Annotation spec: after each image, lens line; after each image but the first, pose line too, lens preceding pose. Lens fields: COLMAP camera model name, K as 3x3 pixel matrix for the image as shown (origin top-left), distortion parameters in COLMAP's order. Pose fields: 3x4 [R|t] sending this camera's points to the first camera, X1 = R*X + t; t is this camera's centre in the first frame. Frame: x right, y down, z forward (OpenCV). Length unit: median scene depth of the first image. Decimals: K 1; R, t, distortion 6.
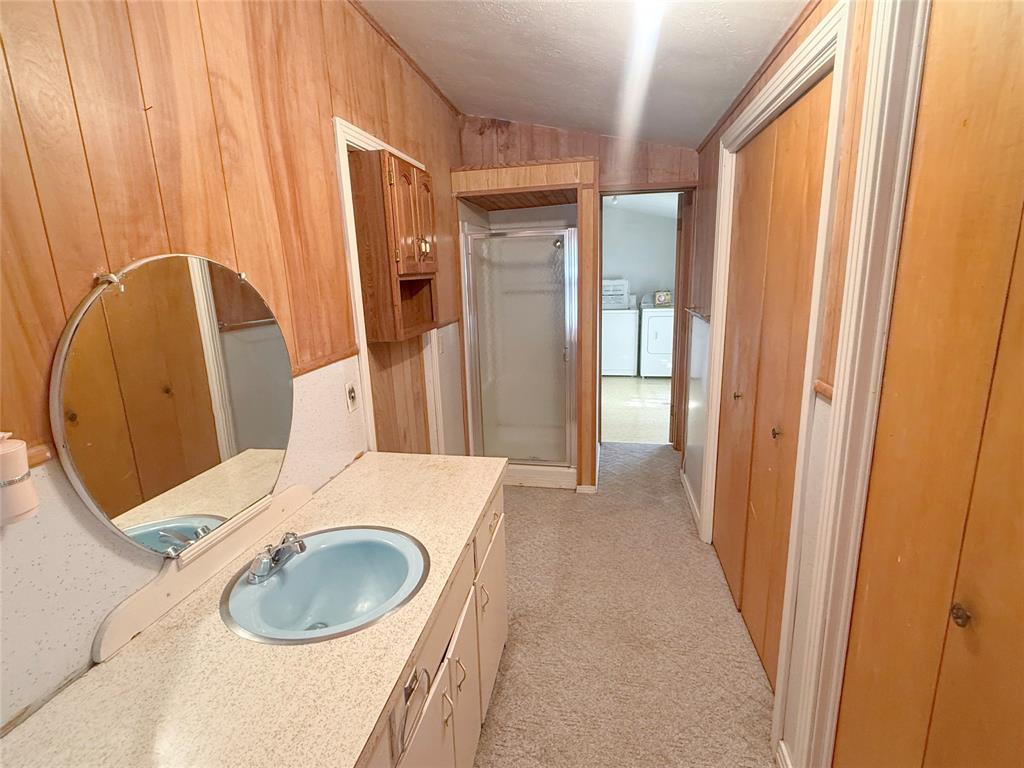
lens RADIAL K [[498.4, 0, 509.8], [0, 498.4, 382.6], [0, 0, 1]] dist [0.001278, 0.000431]
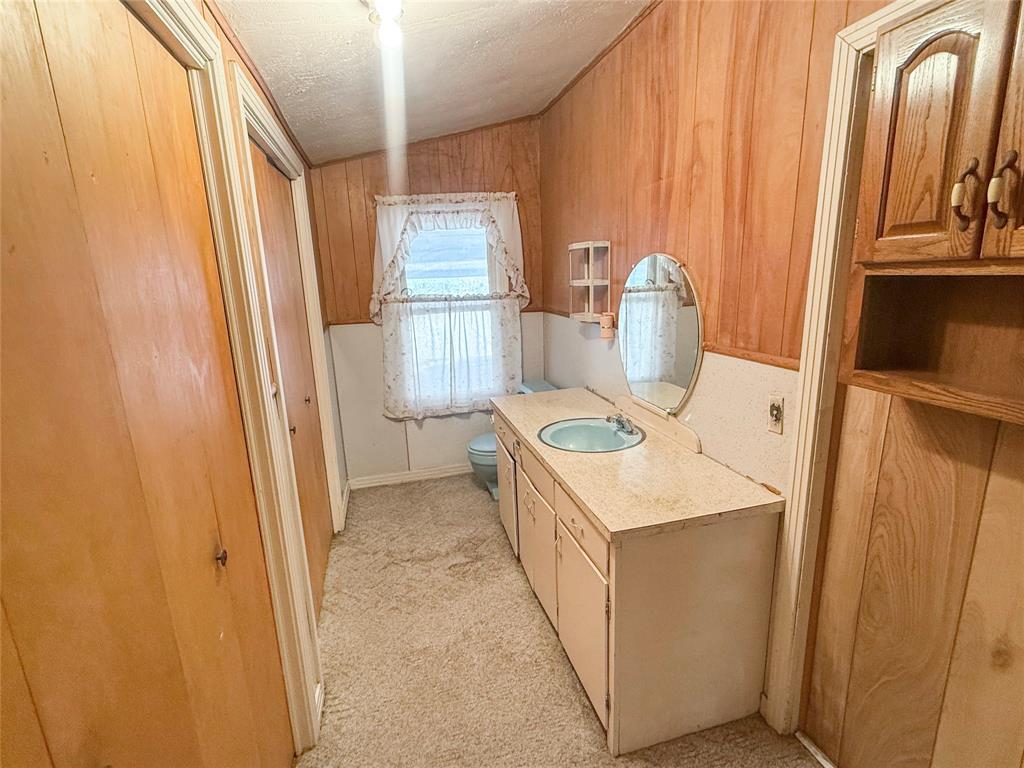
lens RADIAL K [[498.4, 0, 509.8], [0, 498.4, 382.6], [0, 0, 1]] dist [0.001278, 0.000431]
pose [[-0.903722, 0.155522, -0.398873, 0.426491], [-0.030312, 0.906103, 0.421970, -0.382640], [0.427045, 0.393435, -0.814151, 1.602473]]
